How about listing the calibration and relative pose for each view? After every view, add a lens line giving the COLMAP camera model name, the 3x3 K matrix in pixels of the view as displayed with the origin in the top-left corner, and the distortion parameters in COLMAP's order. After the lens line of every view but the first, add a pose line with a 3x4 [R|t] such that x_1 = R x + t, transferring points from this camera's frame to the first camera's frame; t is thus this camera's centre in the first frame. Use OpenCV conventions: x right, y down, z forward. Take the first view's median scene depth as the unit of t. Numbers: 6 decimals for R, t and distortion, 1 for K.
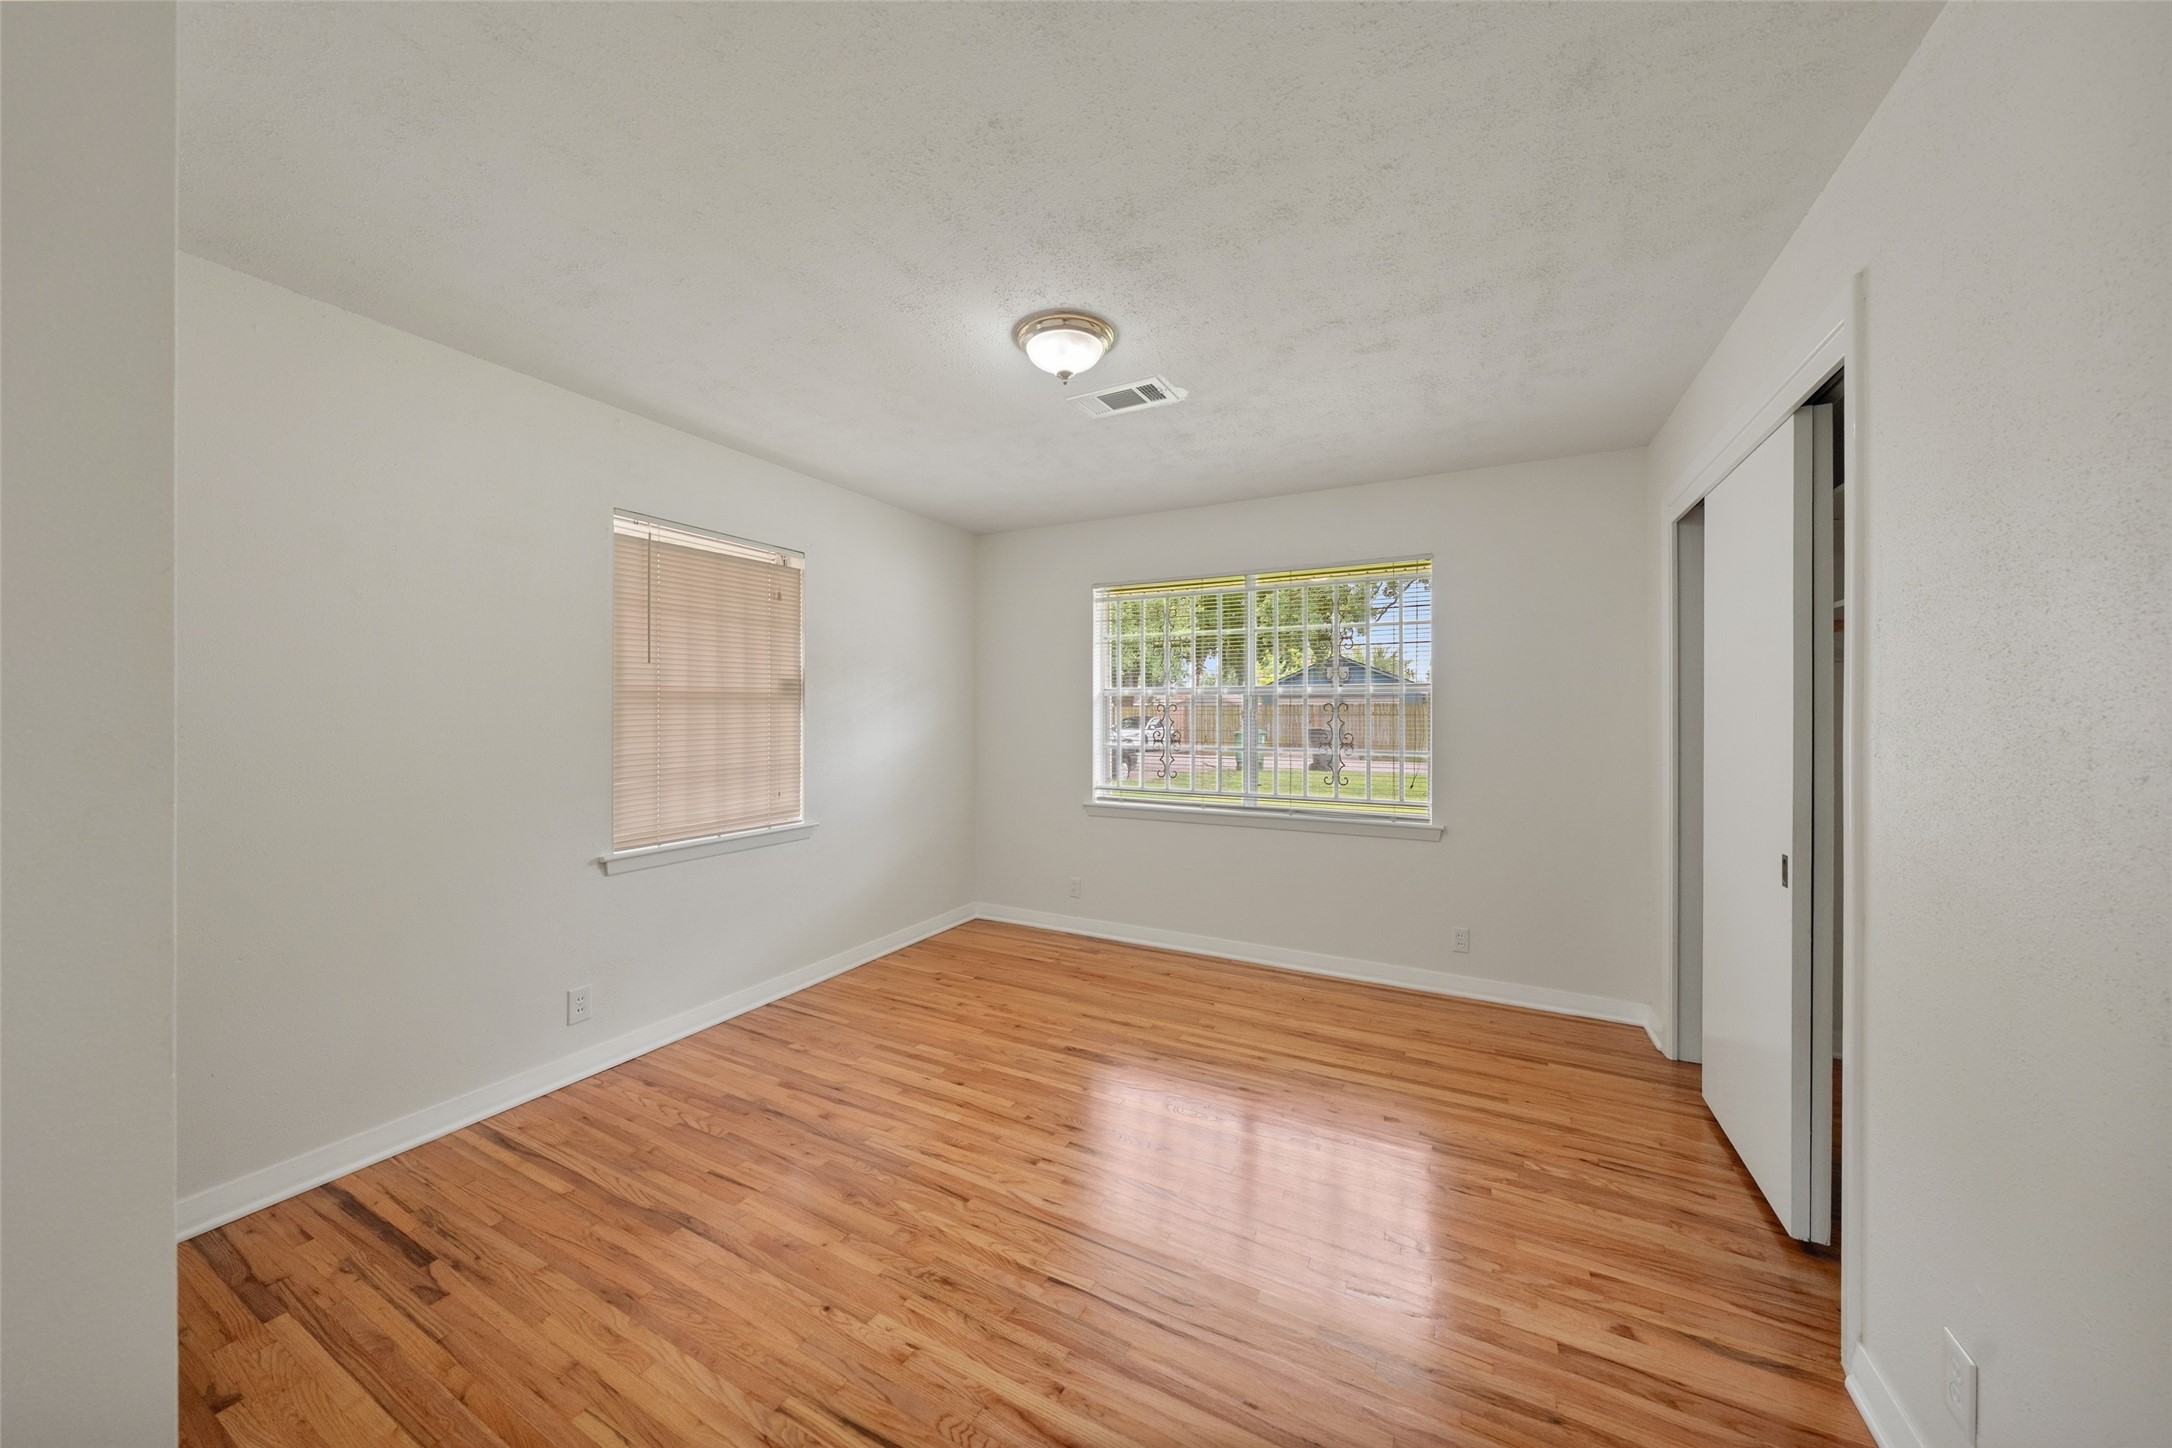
lens RADIAL K [[758.4, 0, 1059.0], [0, 758.4, 717.6], [0, 0, 1]] dist [-0.000540, 0.000096]
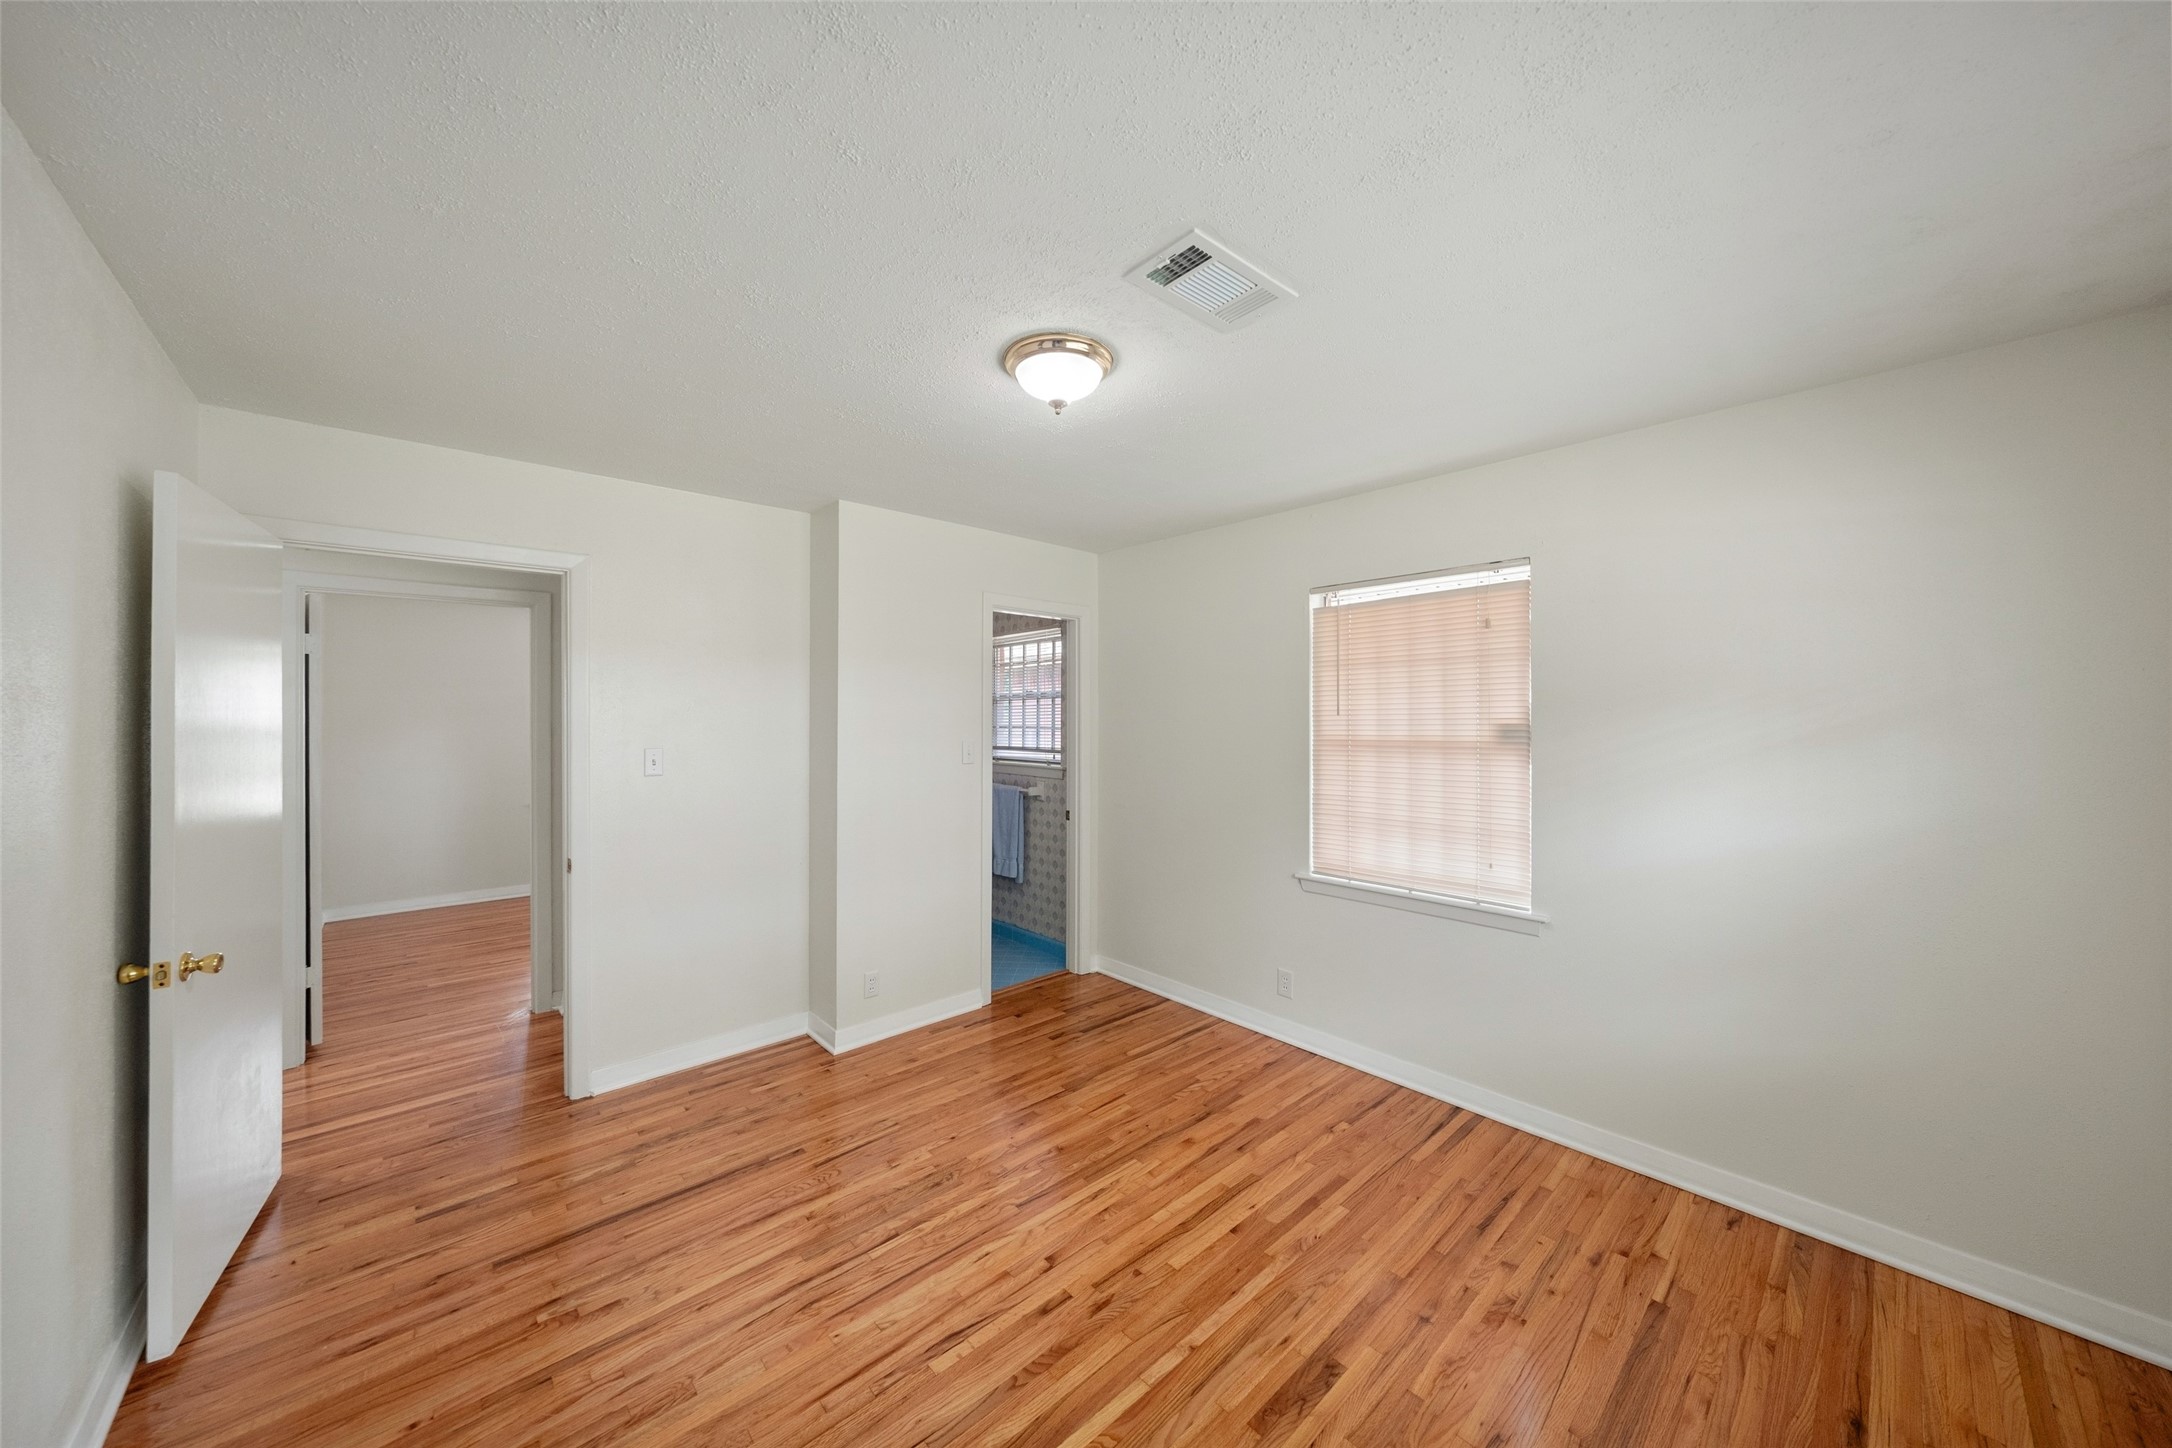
lens RADIAL K [[740.8, 0, 1085.9], [0, 740.8, 717.5], [0, 0, 1]] dist [0.000997, 0.000016]
pose [[-0.321657, -0.002243, -0.946854, 0.612044], [-0.004697, 0.999989, -0.000773, -0.064913], [0.946845, 0.004199, -0.321664, 0.986497]]
